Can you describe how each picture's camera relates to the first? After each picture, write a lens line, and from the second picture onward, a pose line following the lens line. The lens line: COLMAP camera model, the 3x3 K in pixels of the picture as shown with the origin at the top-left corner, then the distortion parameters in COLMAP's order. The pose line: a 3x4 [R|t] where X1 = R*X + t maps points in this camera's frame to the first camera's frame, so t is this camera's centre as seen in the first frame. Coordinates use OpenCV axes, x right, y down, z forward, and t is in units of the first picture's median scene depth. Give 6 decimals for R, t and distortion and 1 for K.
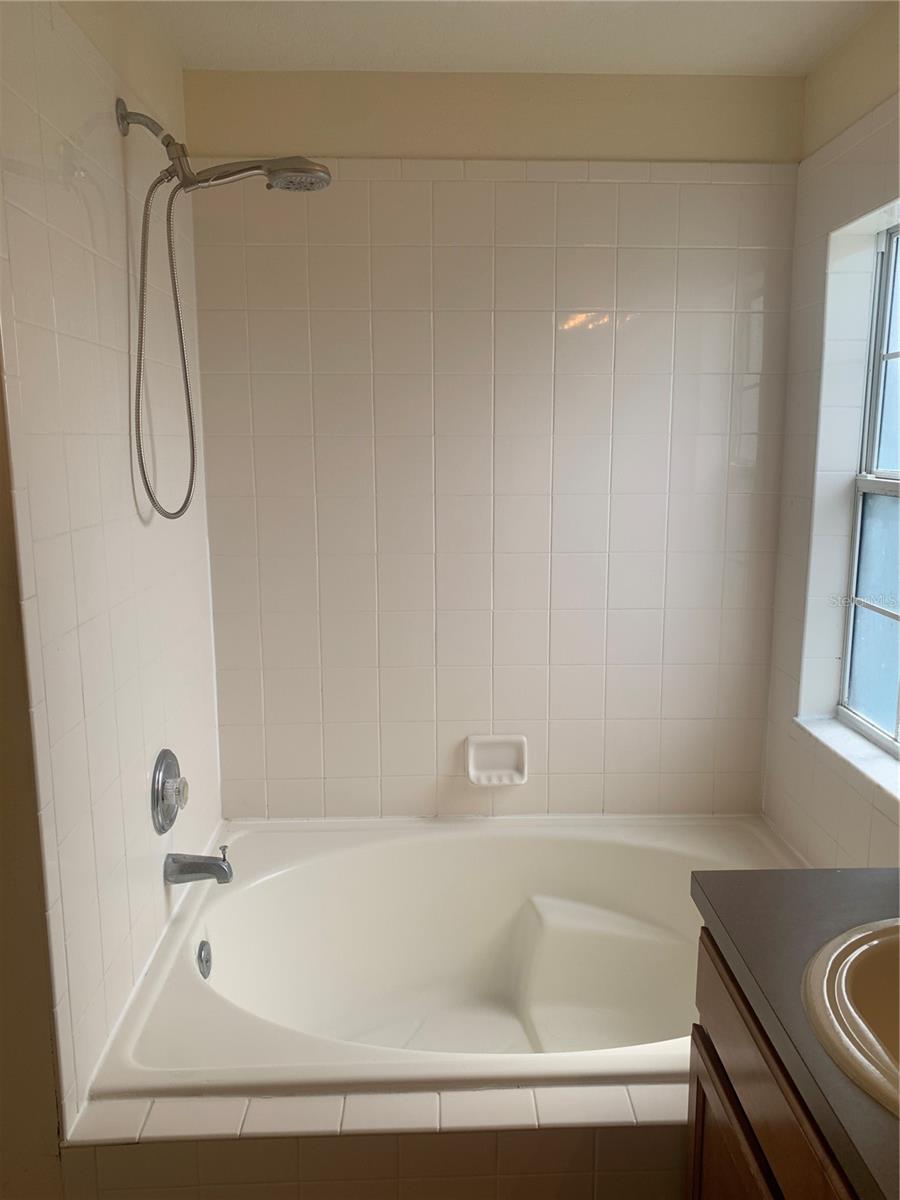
lens RADIAL K [[911.5, 0, 456.5], [0, 911.5, 597.3], [0, 0, 1]] dist [0.055906, -0.003057]
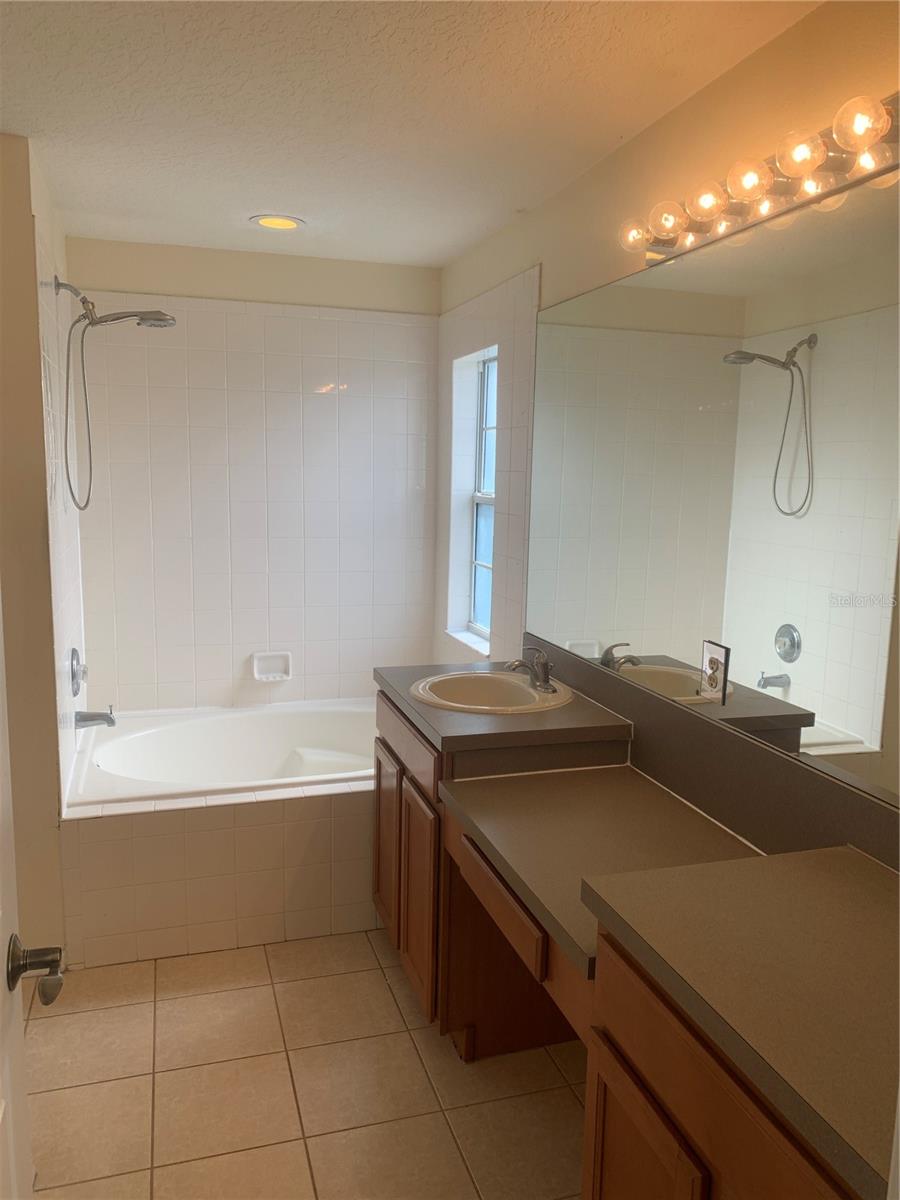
lens RADIAL K [[911.5, 0, 456.5], [0, 911.5, 597.3], [0, 0, 1]] dist [0.055906, -0.003057]
pose [[0.961153, -0.018575, 0.275392, -0.093290], [0.029088, 0.998994, -0.034140, 0.132523], [-0.274481, 0.040825, 0.960726, -0.706643]]
